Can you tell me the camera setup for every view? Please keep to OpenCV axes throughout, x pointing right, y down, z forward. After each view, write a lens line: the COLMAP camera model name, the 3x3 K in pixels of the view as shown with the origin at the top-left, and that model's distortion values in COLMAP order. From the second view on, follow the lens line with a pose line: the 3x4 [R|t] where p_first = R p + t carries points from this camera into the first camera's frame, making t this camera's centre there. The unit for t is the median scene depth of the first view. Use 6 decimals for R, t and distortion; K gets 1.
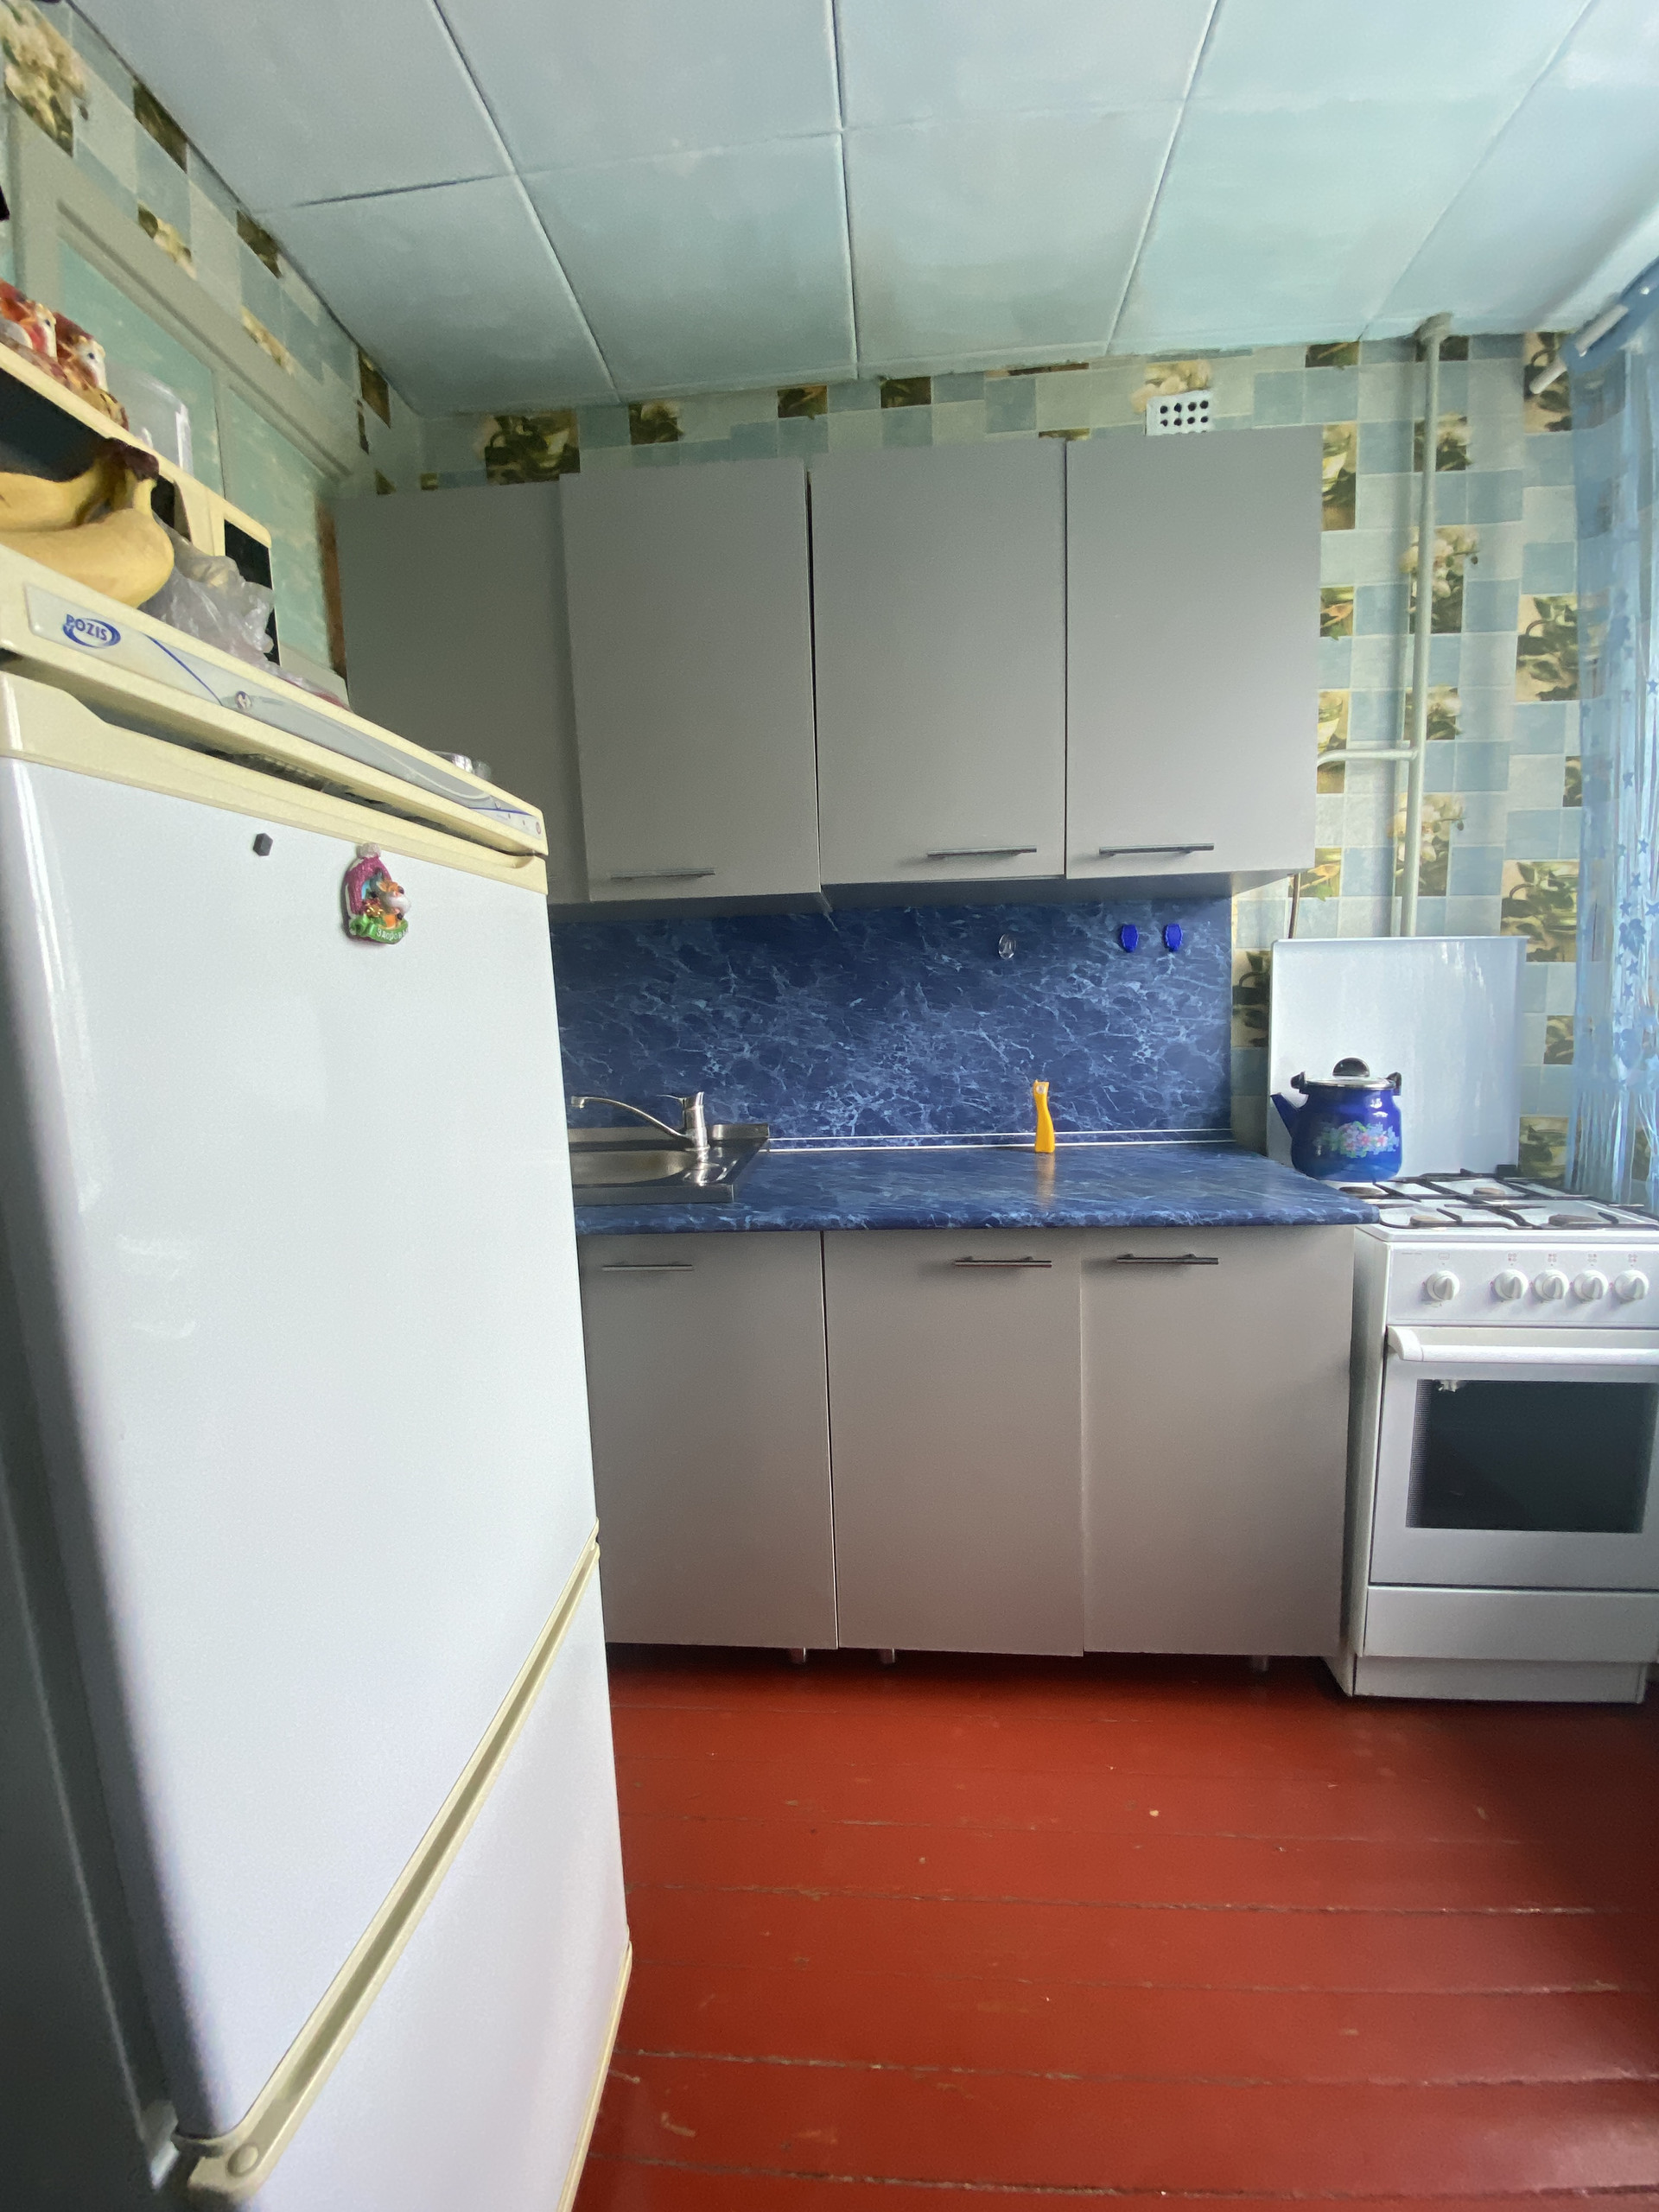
lens RADIAL K [[883.7, 0, 828.1], [0, 883.7, 1117.6], [0, 0, 1]] dist [0.019086, -0.022138]
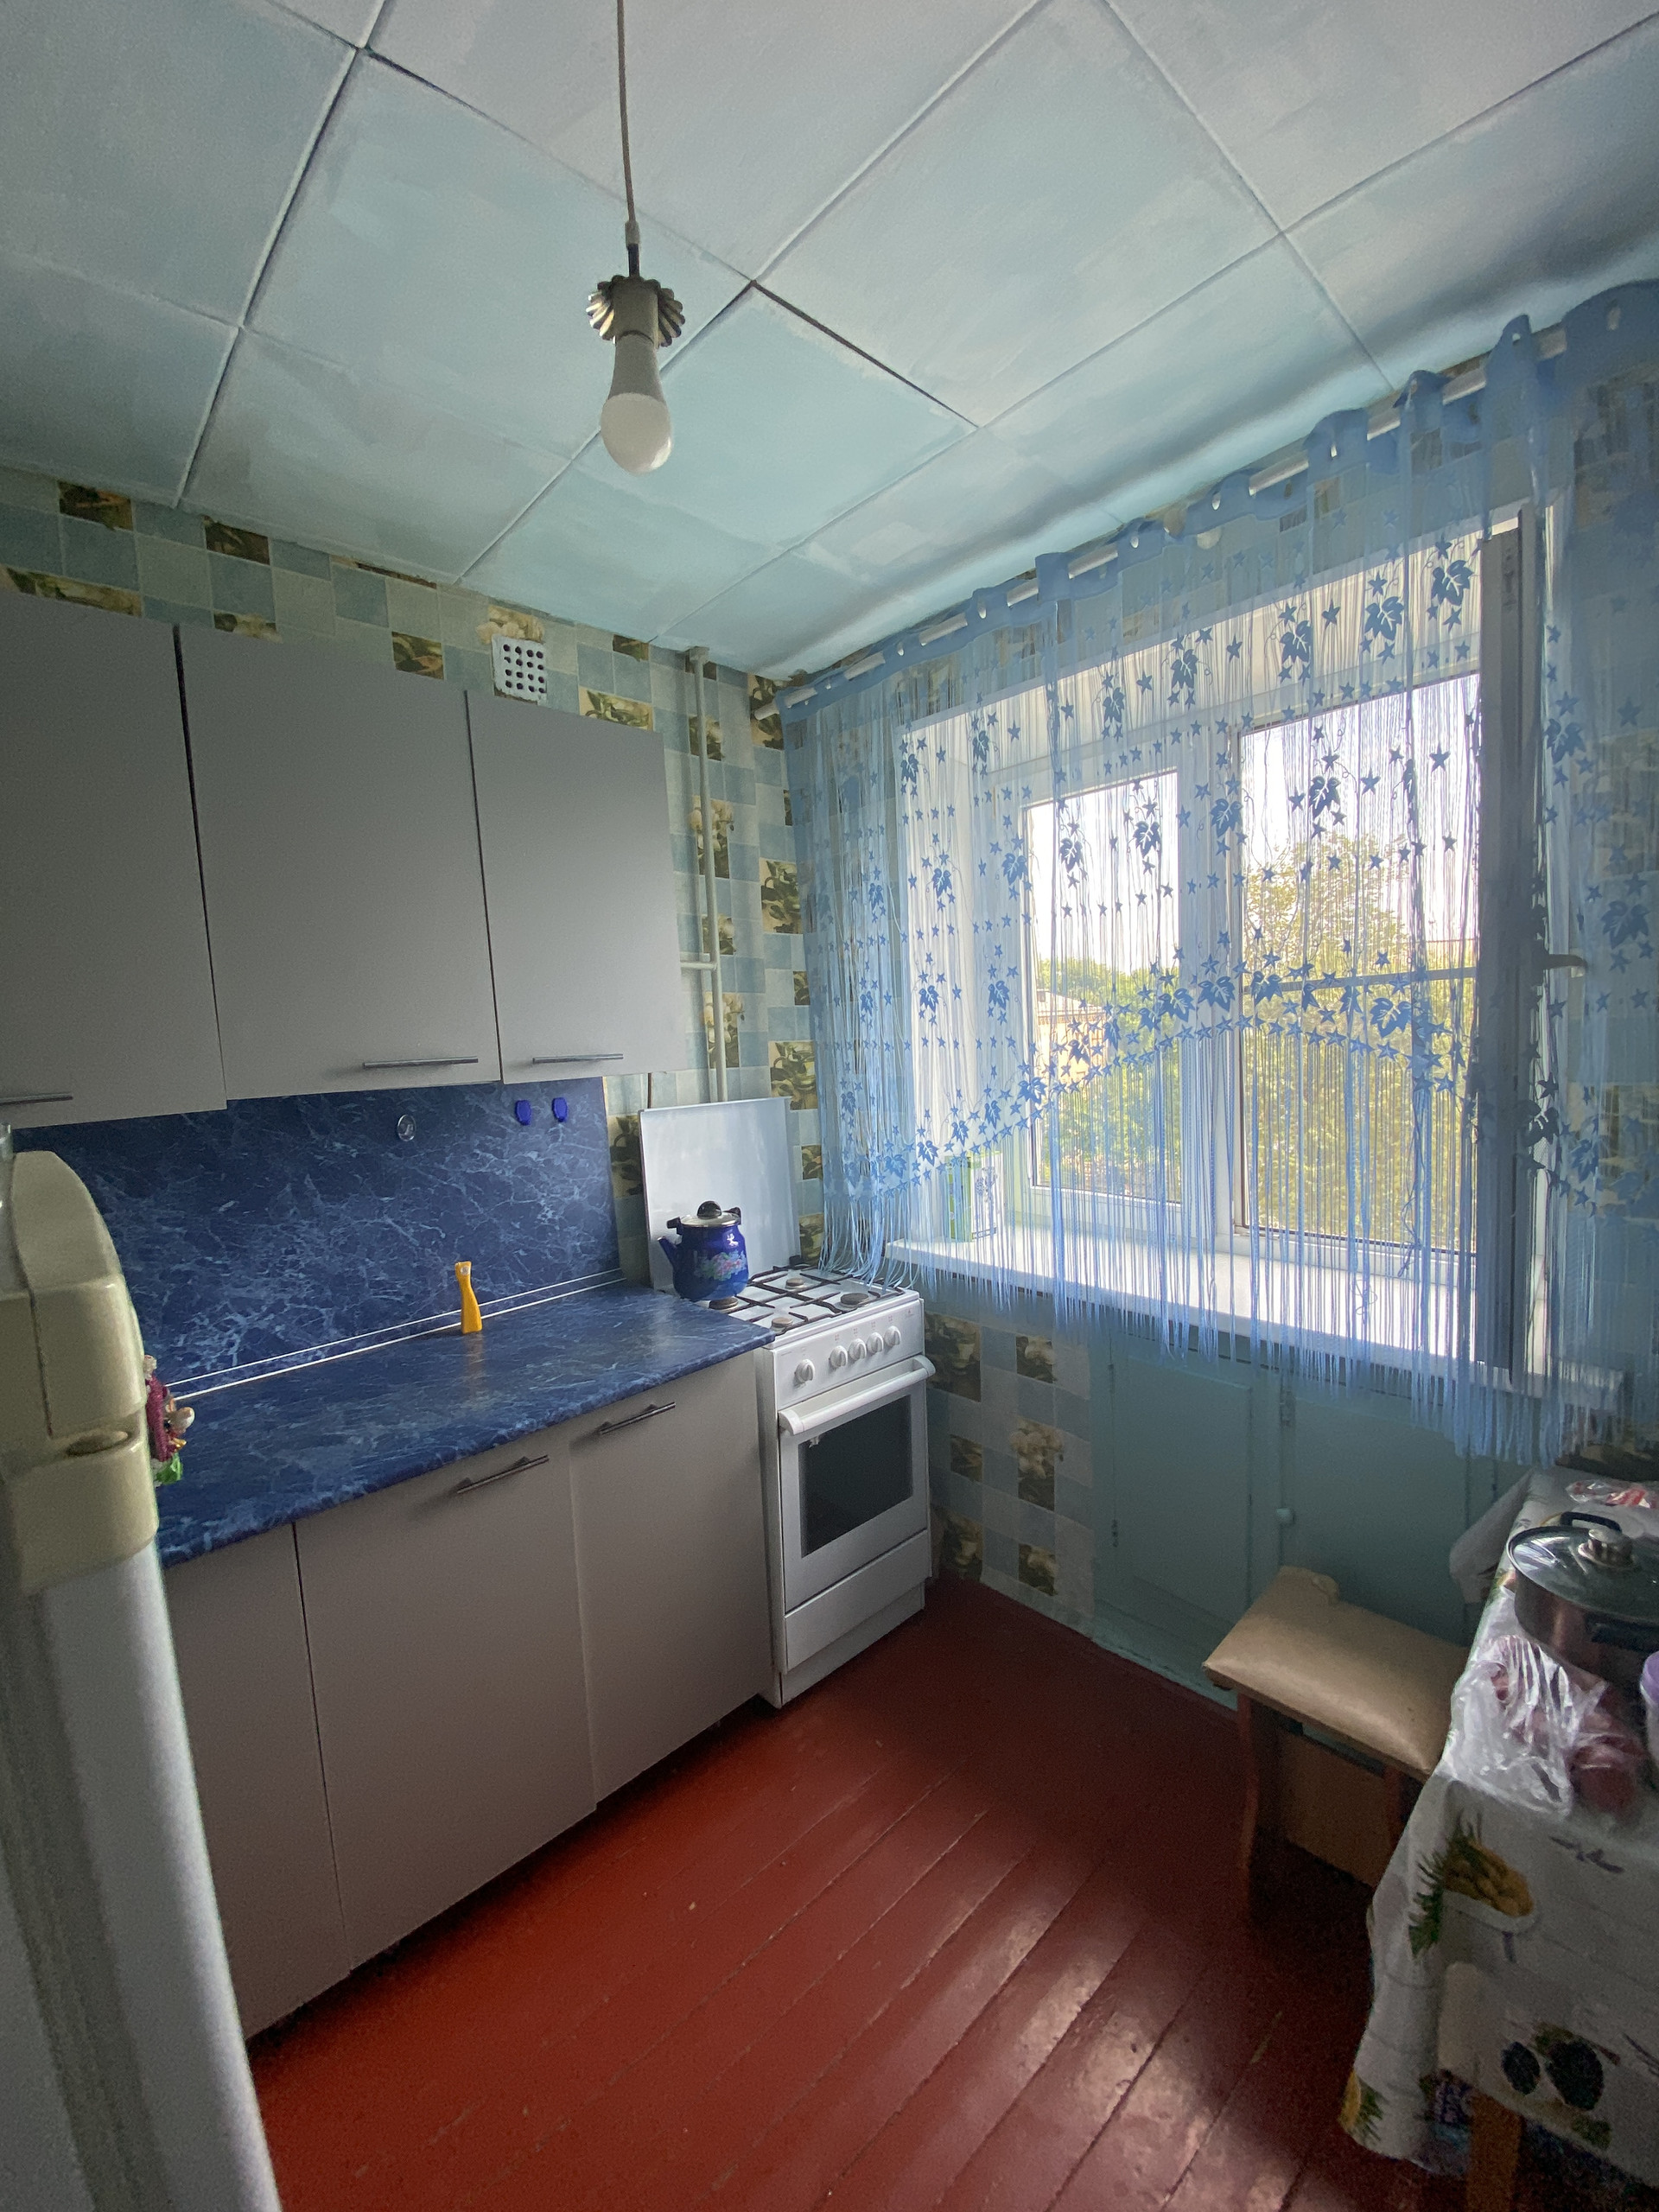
lens RADIAL K [[888.1, 0, 829.5], [0, 888.1, 1106.0], [0, 0, 1]] dist [0.032031, -0.041088]
pose [[0.662915, -0.065989, 0.745781, -0.230745], [0.122201, 0.992287, -0.020822, -0.147847], [-0.738655, 0.104939, 0.665866, 0.002799]]
